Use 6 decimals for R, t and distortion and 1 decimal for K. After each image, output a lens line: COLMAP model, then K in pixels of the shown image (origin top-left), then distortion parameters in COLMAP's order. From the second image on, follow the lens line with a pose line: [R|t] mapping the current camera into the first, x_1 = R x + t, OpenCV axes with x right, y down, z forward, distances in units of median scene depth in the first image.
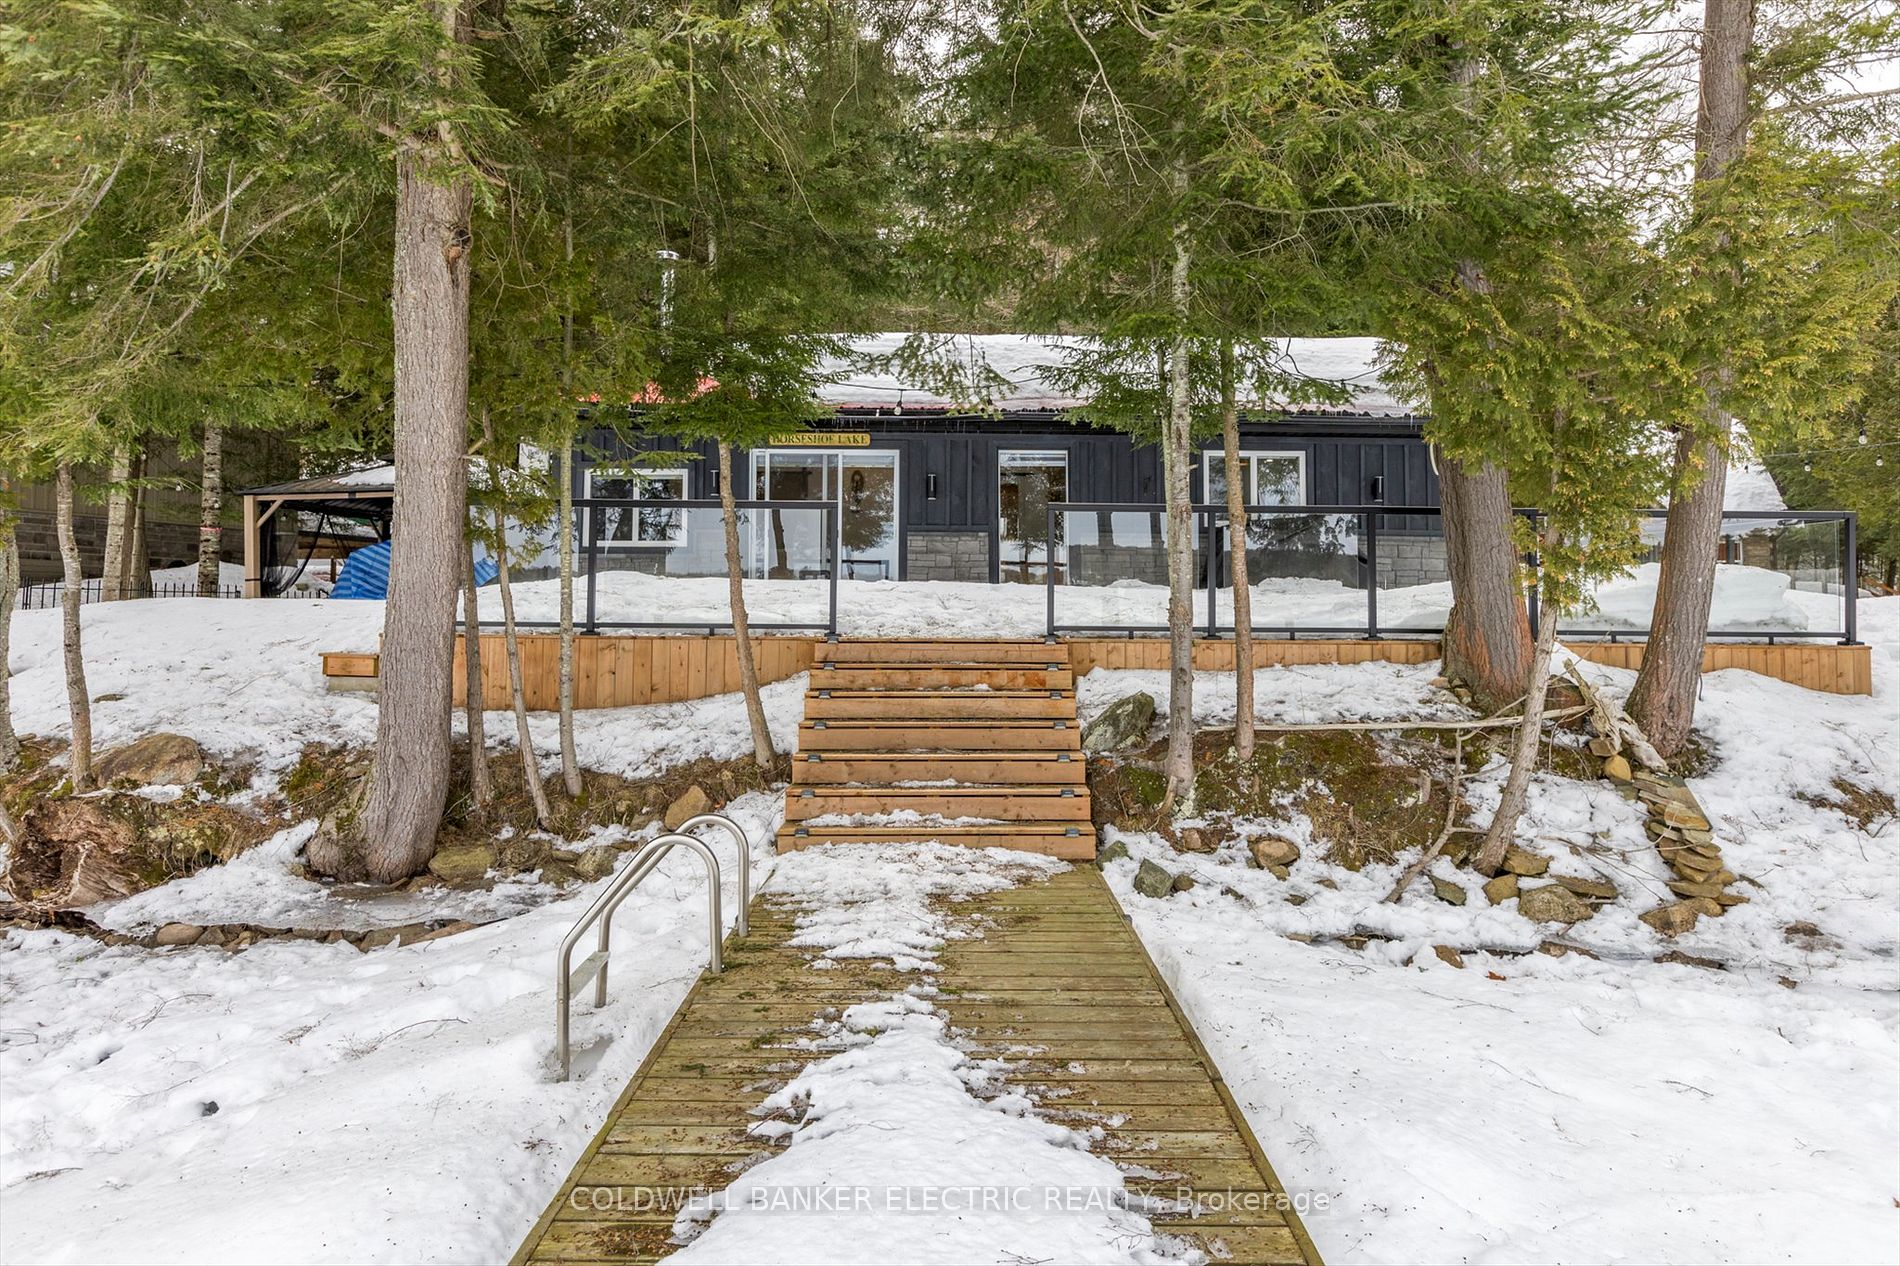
lens RADIAL K [[969.0, 0, 951.6], [0, 969.0, 563.3], [0, 0, 1]] dist [0.001697, -0.001156]
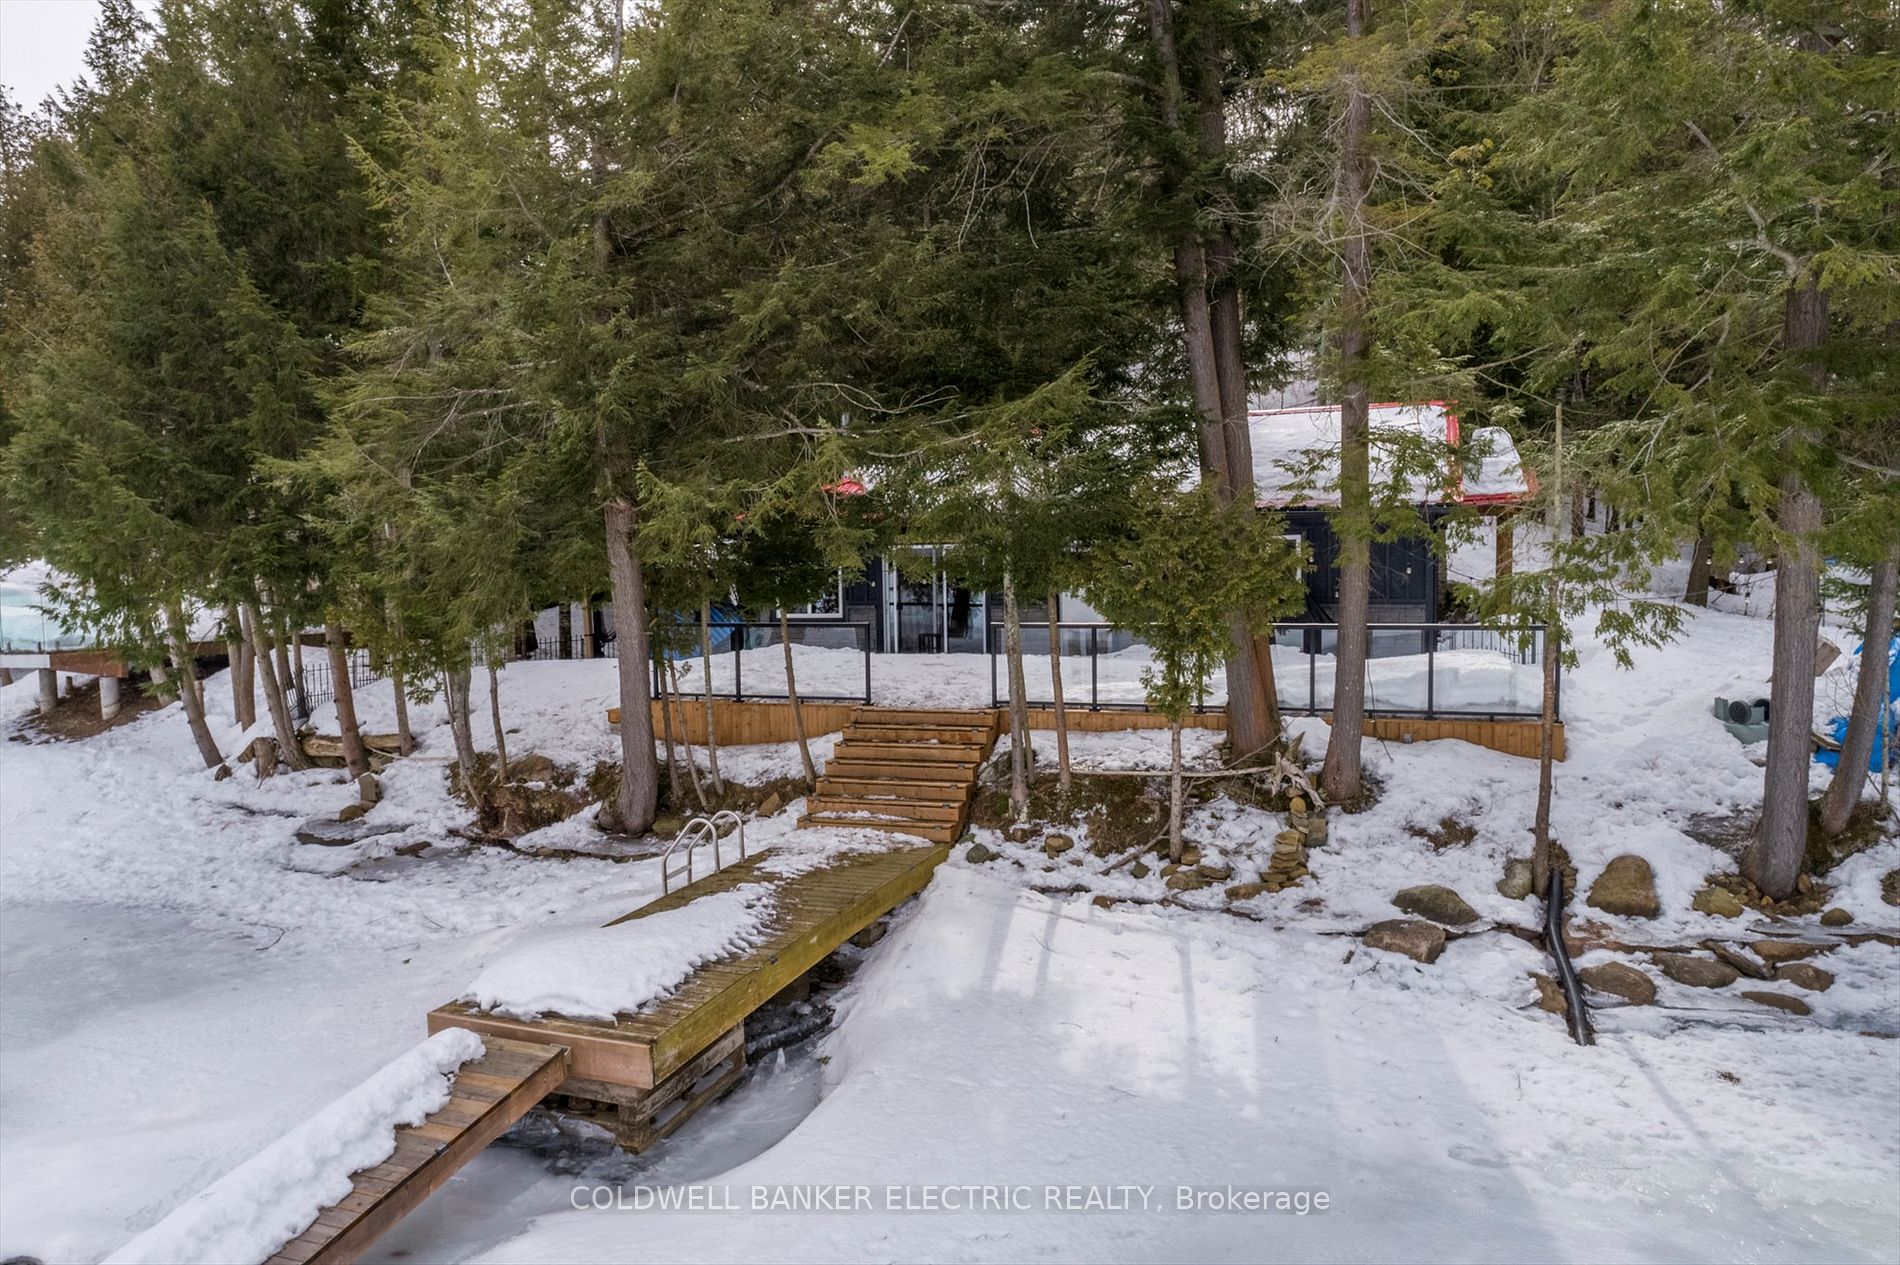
lens RADIAL K [[1042.1, 0, 954.2], [0, 1042.1, 622.8], [0, 0, 1]] dist [0.000428, 0.000657]
pose [[0.951071, -0.009241, -0.308833, 0.697708], [0.034694, 0.996425, 0.077028, -0.241308], [0.307017, -0.083974, 0.947992, -0.775128]]
